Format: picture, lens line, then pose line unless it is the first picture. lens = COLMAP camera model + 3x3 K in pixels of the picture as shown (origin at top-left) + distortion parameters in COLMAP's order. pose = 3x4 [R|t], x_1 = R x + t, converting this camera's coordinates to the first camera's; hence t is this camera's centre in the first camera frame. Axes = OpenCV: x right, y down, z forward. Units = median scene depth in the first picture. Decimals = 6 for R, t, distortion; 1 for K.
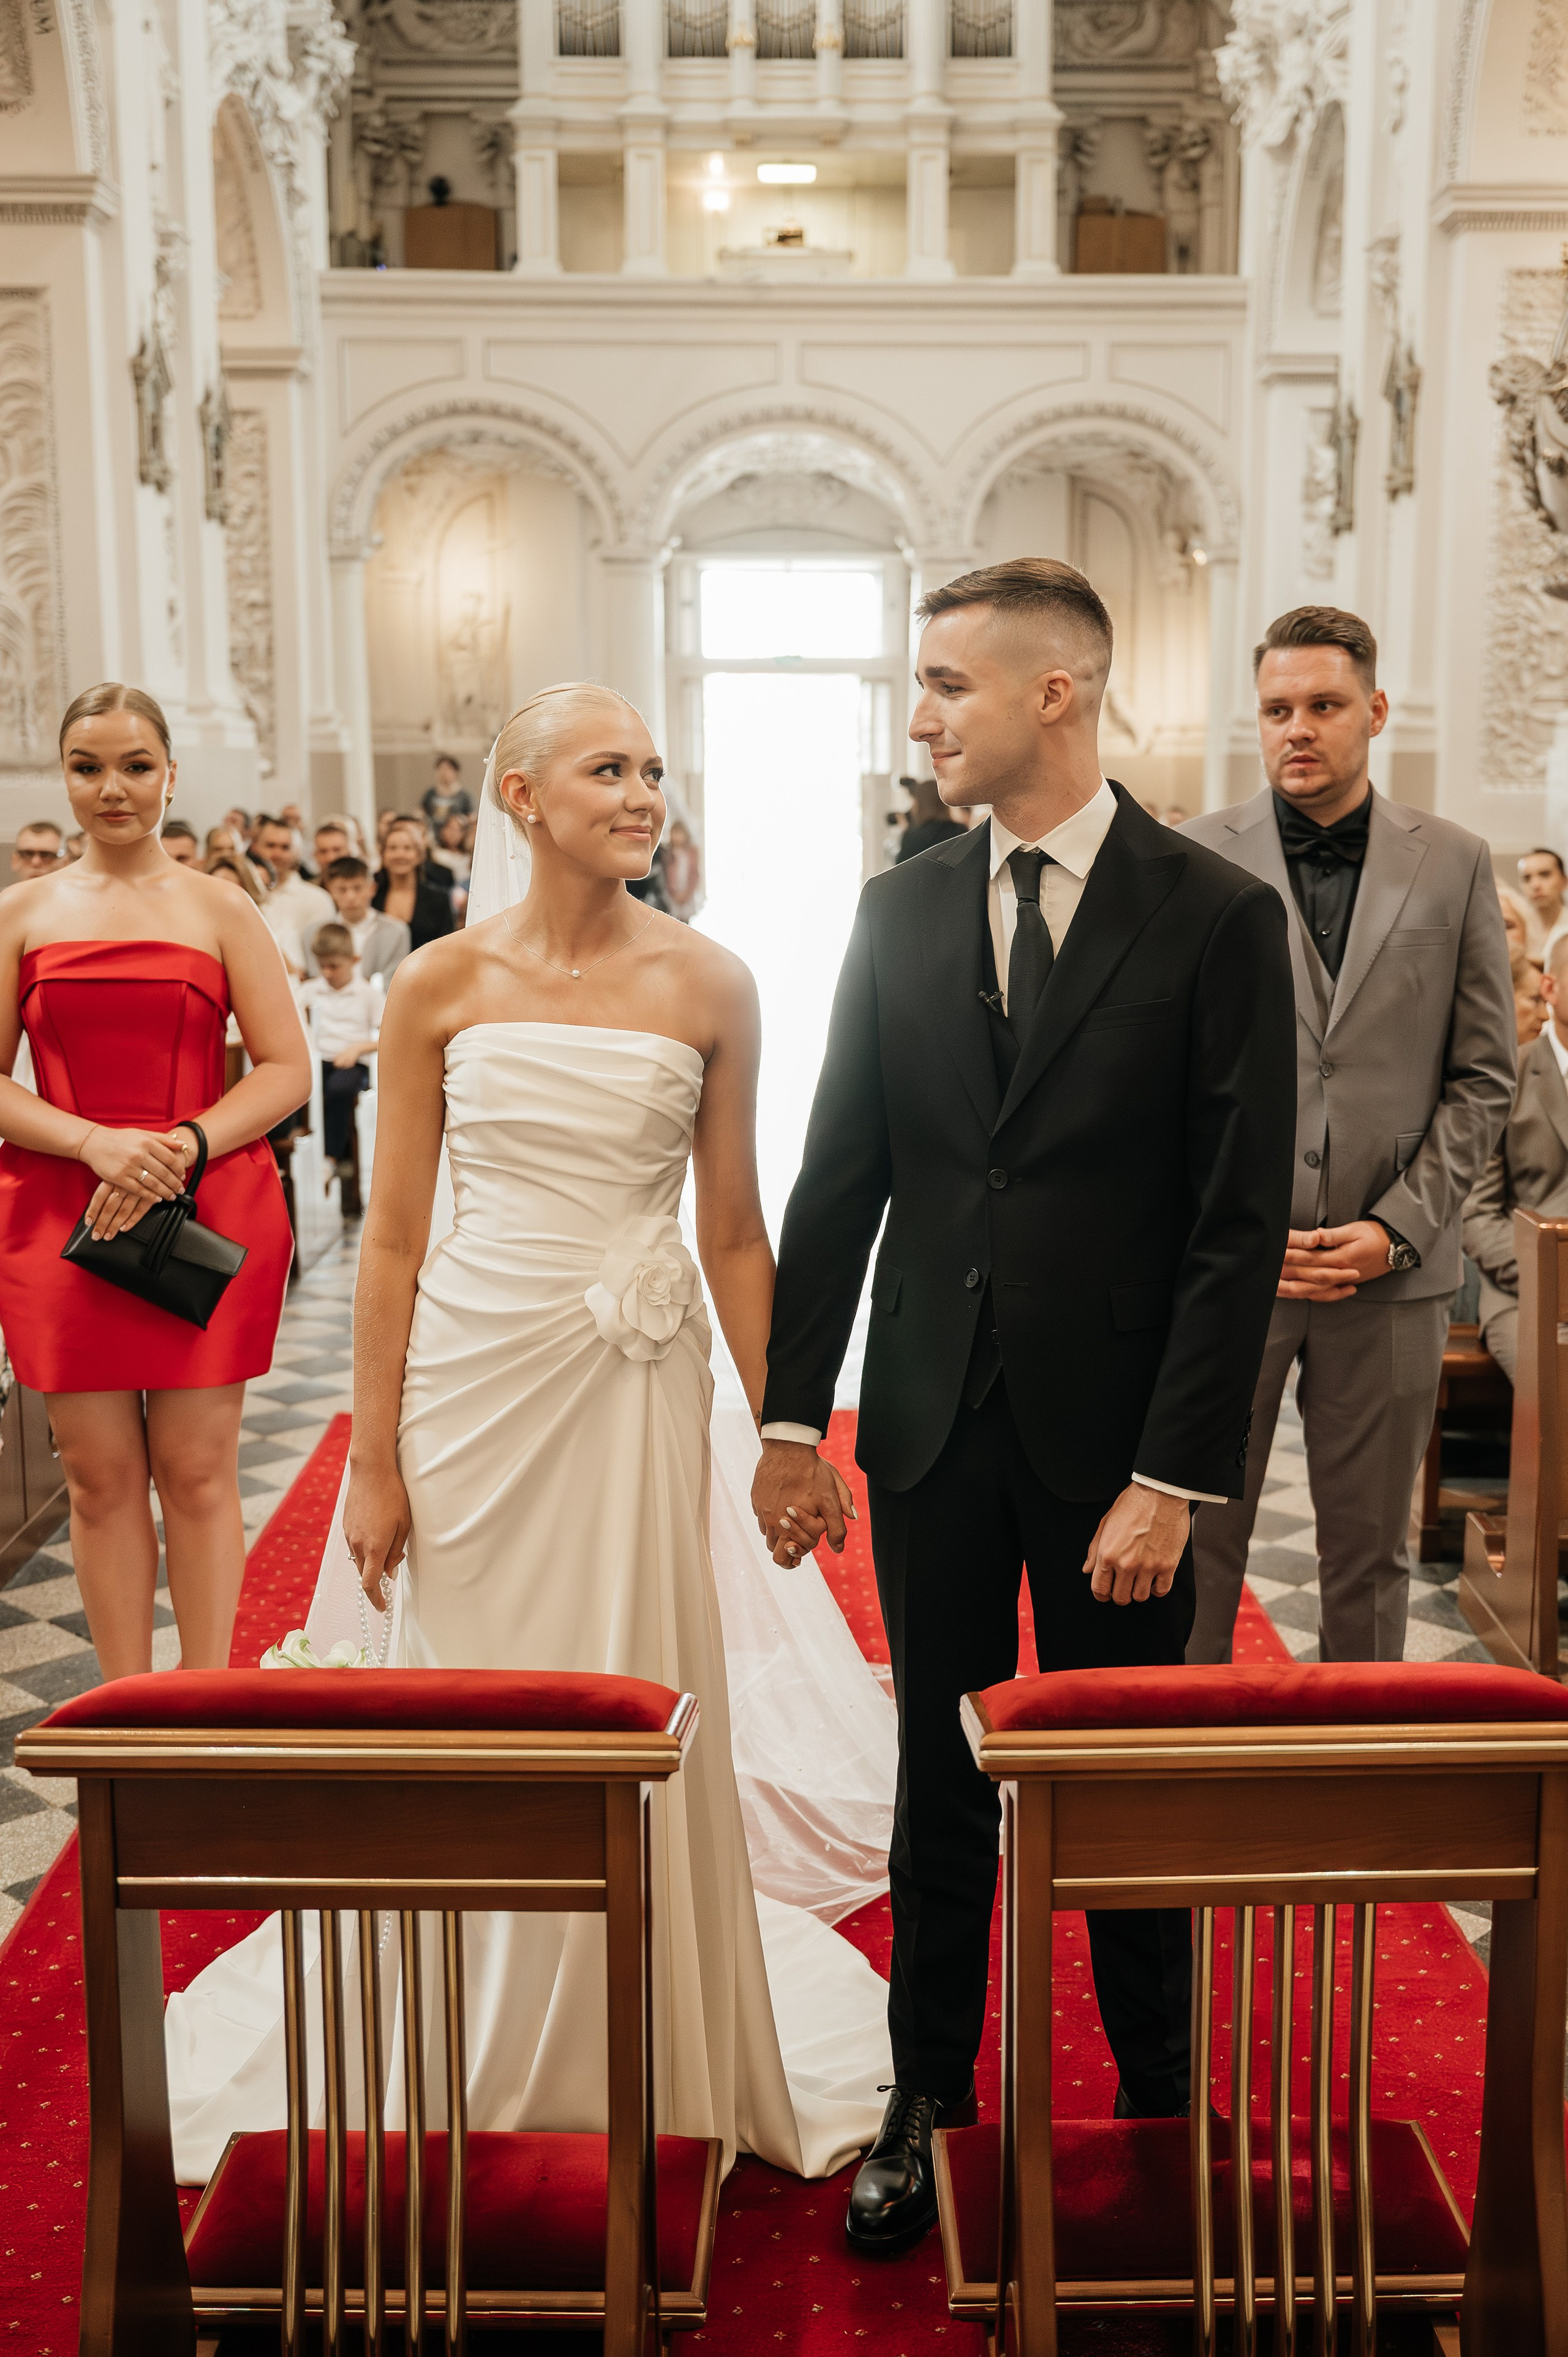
lens RADIAL K [[2363.0, 0, 801.1], [0, 2363.0, 1172.8], [0, 0, 1]] dist [0.017813, 0.000000]
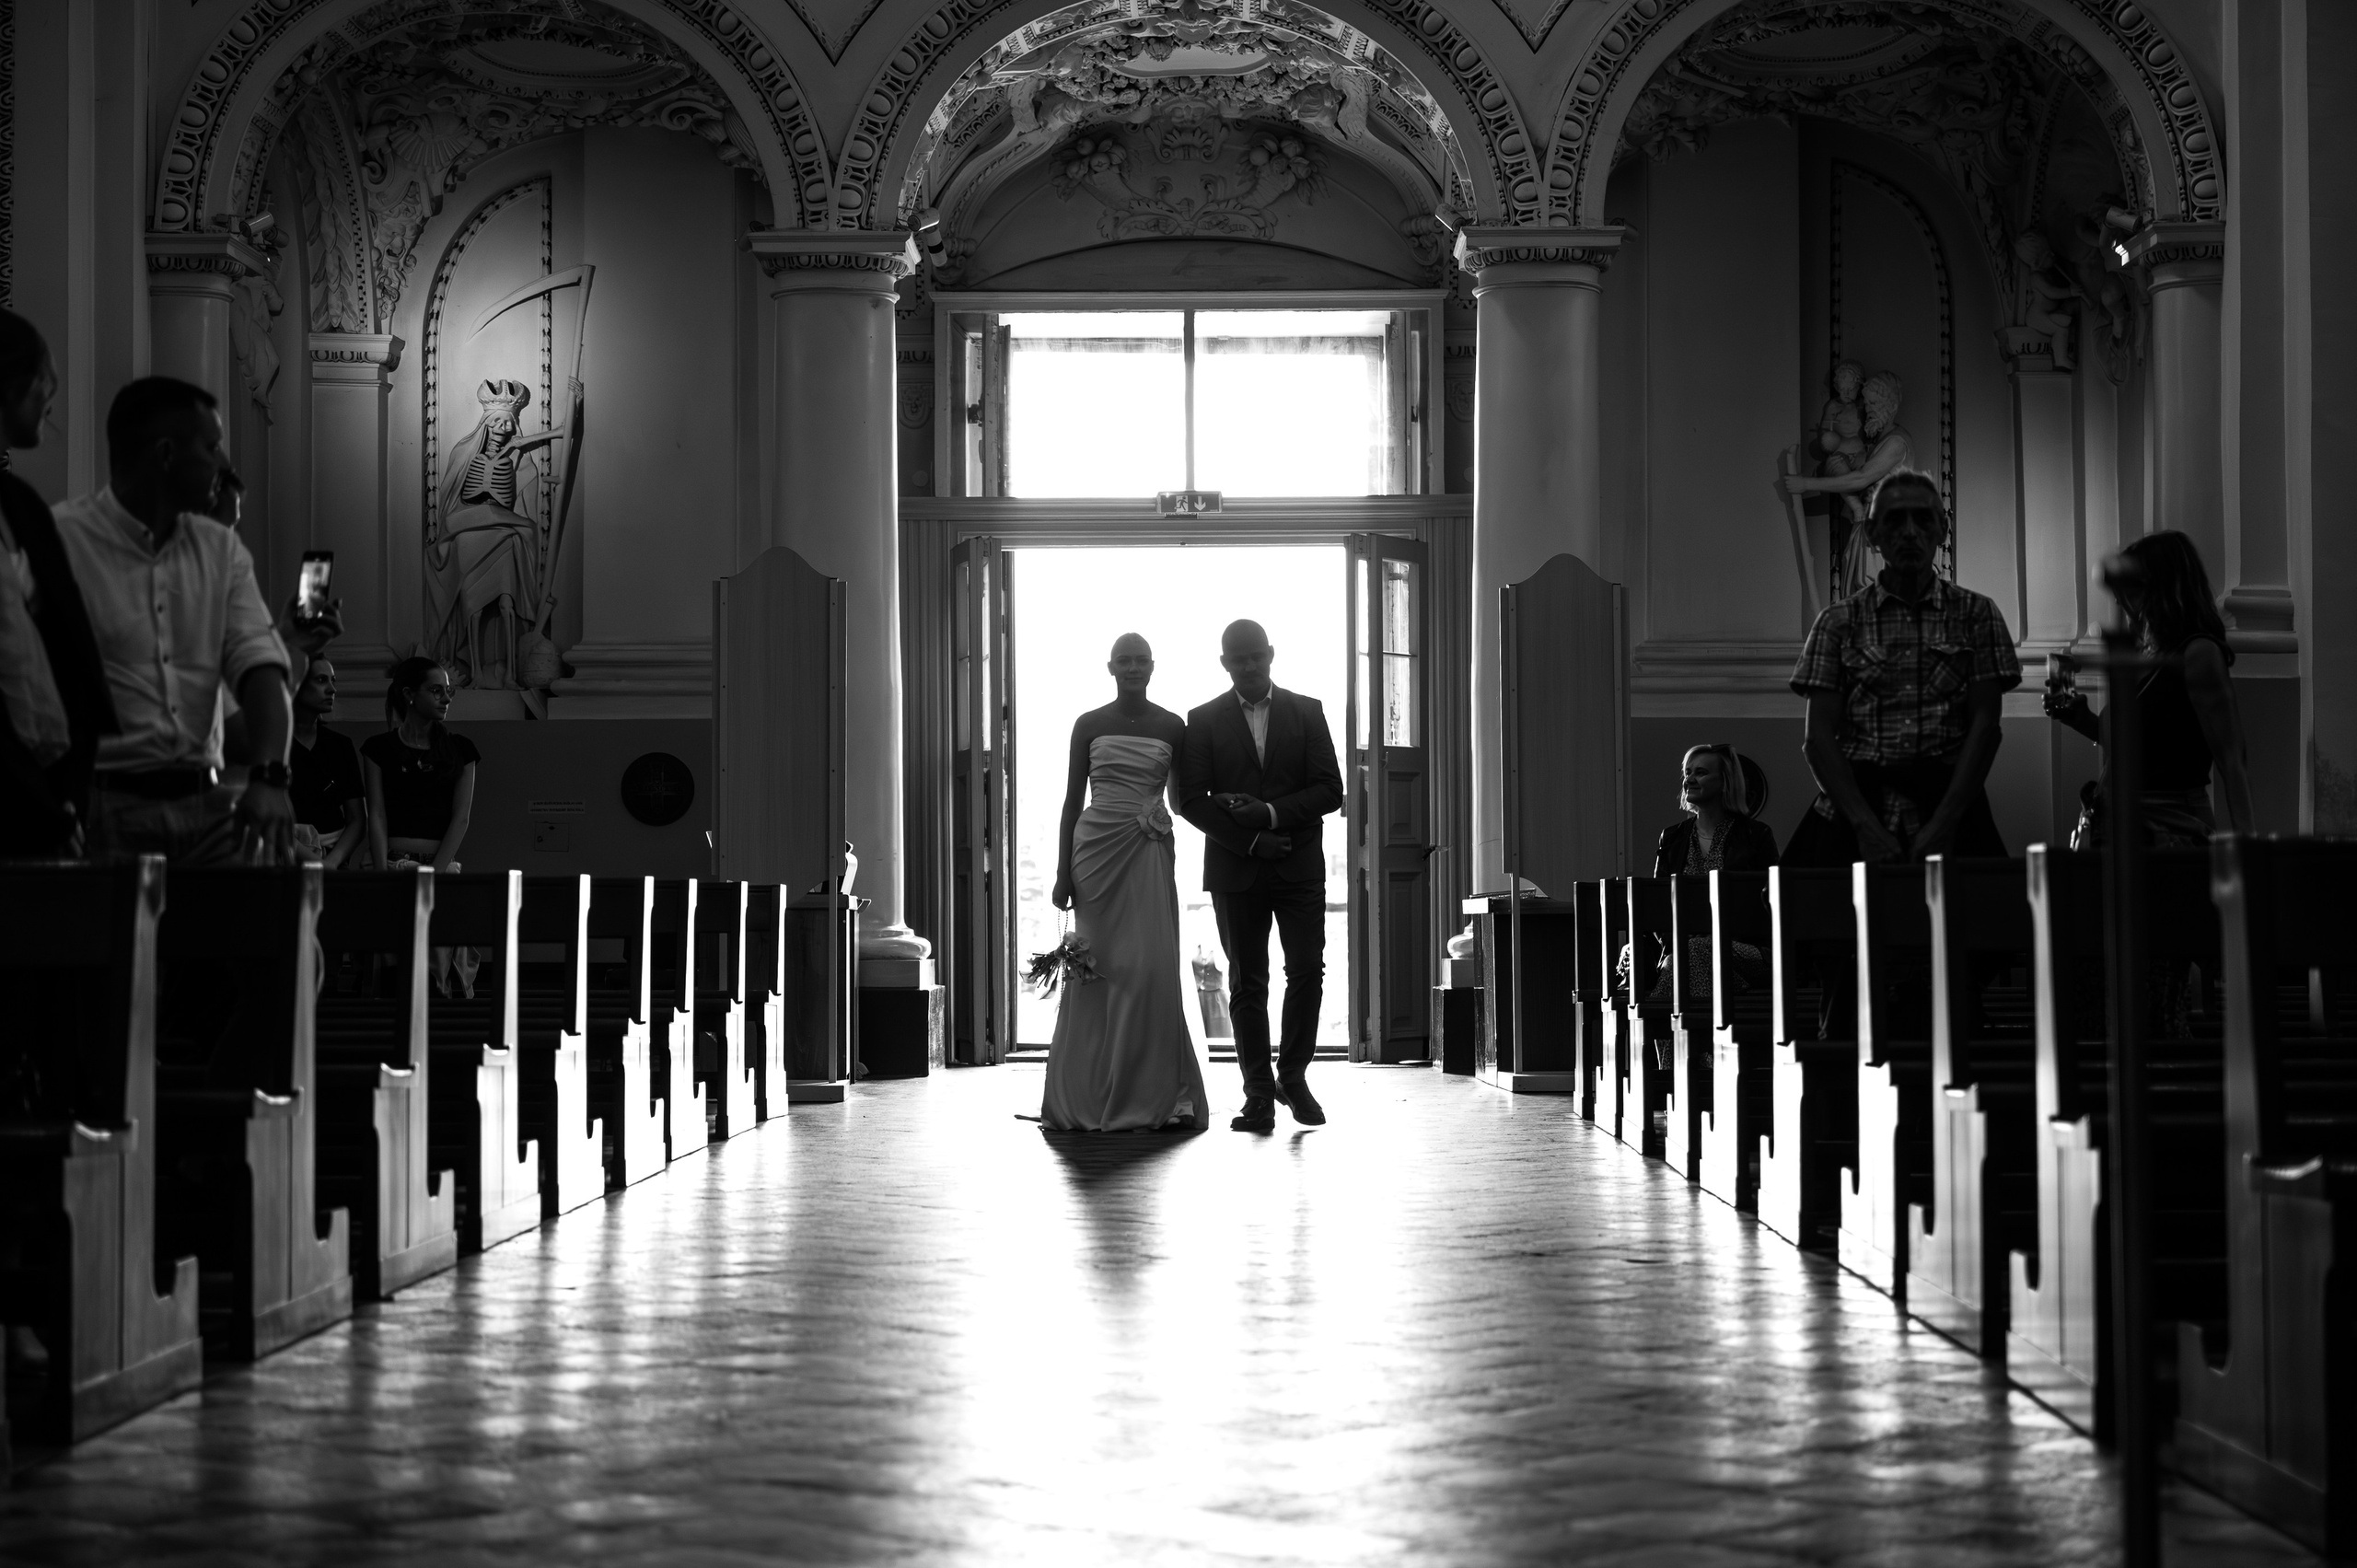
lens RADIAL K [[4205.3, 0, 1170.8], [0, 4205.3, 783.7], [0, 0, 1]] dist [0.013652, 0.000000]
pose [[0.999914, -0.002347, -0.012887, 0.001370], [-0.000186, 0.981161, -0.193190, -0.012074], [0.013097, 0.193176, 0.981077, 0.250352]]
